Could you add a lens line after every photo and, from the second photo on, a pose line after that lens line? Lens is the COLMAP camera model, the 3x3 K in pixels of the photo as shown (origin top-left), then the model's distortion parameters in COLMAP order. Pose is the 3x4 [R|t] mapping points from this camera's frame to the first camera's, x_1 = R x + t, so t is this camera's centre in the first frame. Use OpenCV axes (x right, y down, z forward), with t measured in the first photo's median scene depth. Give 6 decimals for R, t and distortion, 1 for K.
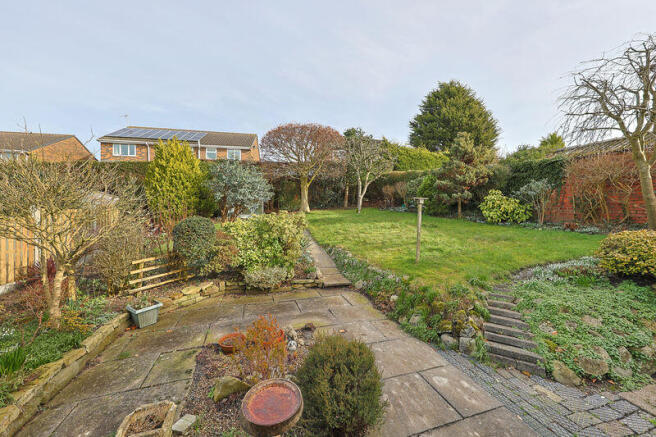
lens RADIAL K [[239.9, 0, 325.6], [0, 239.9, 214.5], [0, 0, 1]] dist [-0.000191, -0.000104]
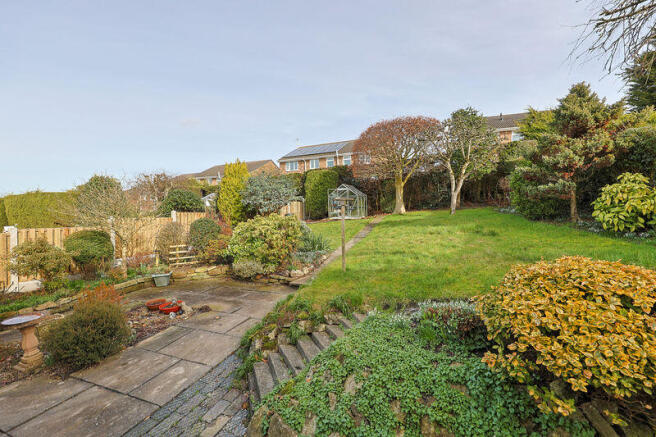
lens RADIAL K [[246.6, 0, 335.6], [0, 246.6, 214.8], [0, 0, 1]] dist [0.000423, -0.000008]
pose [[0.812653, 0.000555, -0.582747, 0.275571], [-0.001932, 0.999997, -0.001742, -0.002584], [0.582744, 0.002542, 0.812652, 0.081202]]
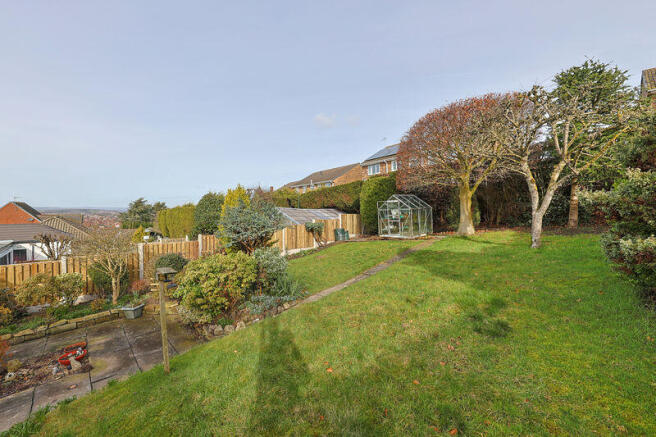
lens RADIAL K [[254.8, 0, 328.0], [0, 254.8, 218.5], [0, 0, 1]] dist [-0.000916, -0.000069]
pose [[0.471516, 0.009188, -0.881809, 0.366209], [0.002948, 0.999924, 0.011995, -0.065275], [0.881852, -0.008255, 0.471453, 0.334000]]
